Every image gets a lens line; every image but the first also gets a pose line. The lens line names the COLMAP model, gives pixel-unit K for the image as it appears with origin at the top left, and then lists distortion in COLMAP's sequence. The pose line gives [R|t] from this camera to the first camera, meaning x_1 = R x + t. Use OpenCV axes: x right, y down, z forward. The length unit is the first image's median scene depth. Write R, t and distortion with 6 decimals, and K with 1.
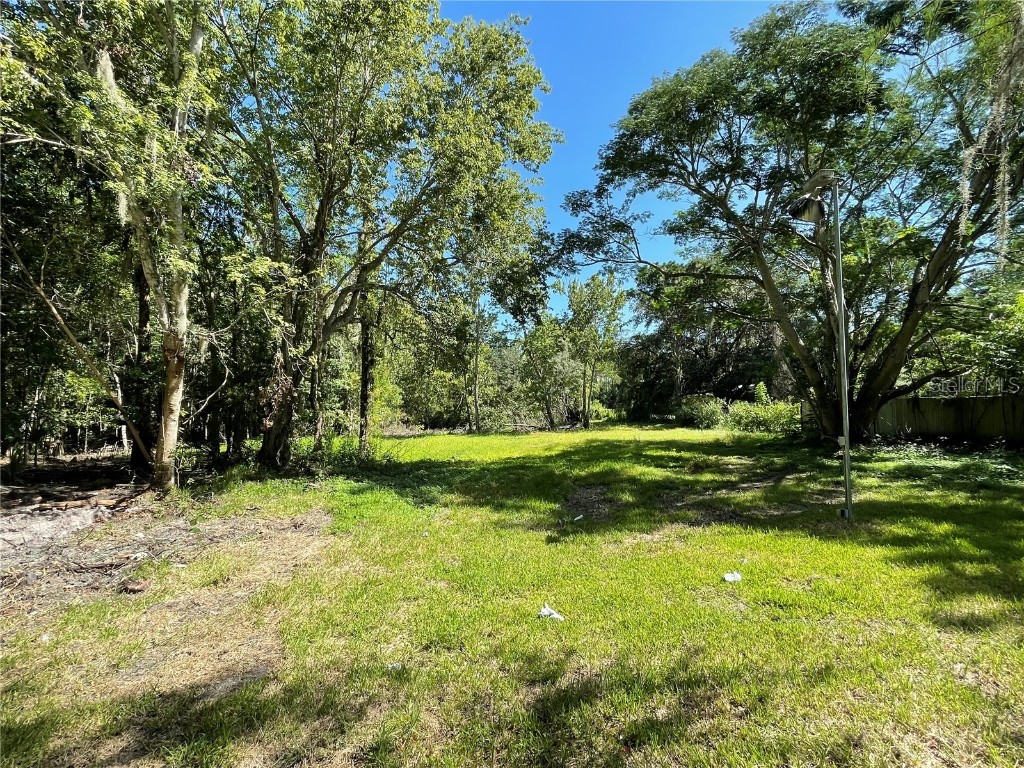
lens RADIAL K [[486.9, 0, 511.0], [0, 486.9, 390.2], [0, 0, 1]] dist [-0.001268, -0.000189]
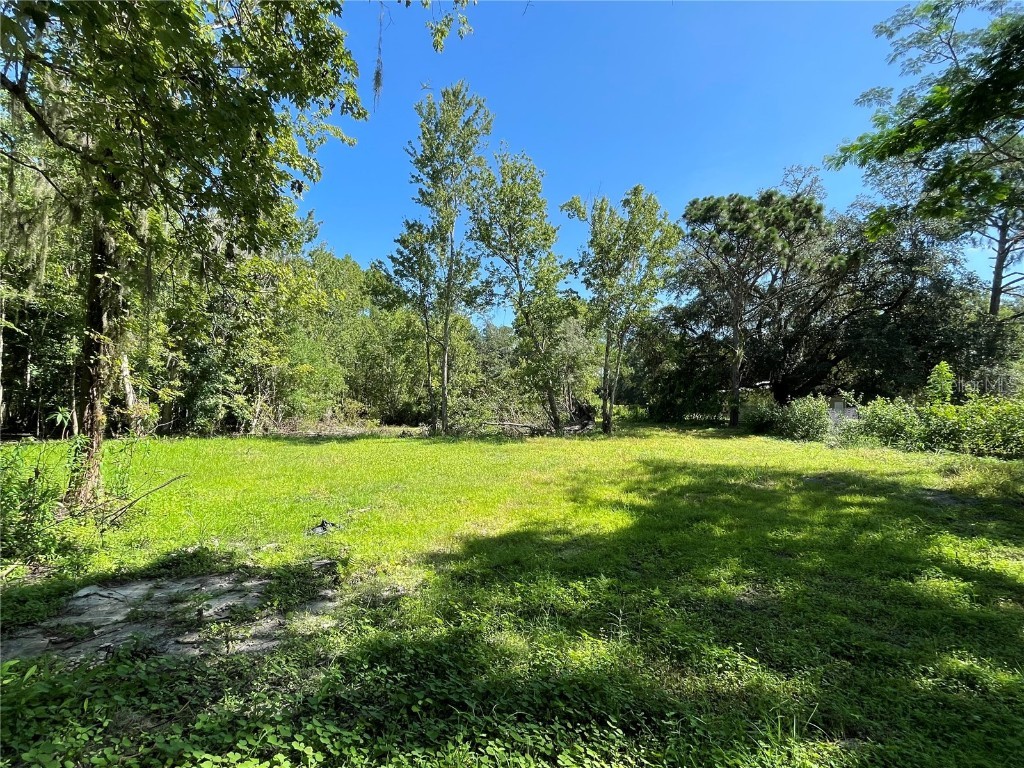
lens RADIAL K [[486.9, 0, 510.8], [0, 486.9, 388.5], [0, 0, 1]] dist [-0.001268, -0.000189]
pose [[0.999326, 0.027327, 0.024508, 0.002828], [-0.027535, 0.999587, 0.008211, 0.014742], [-0.024273, -0.008880, 0.999666, 0.298607]]
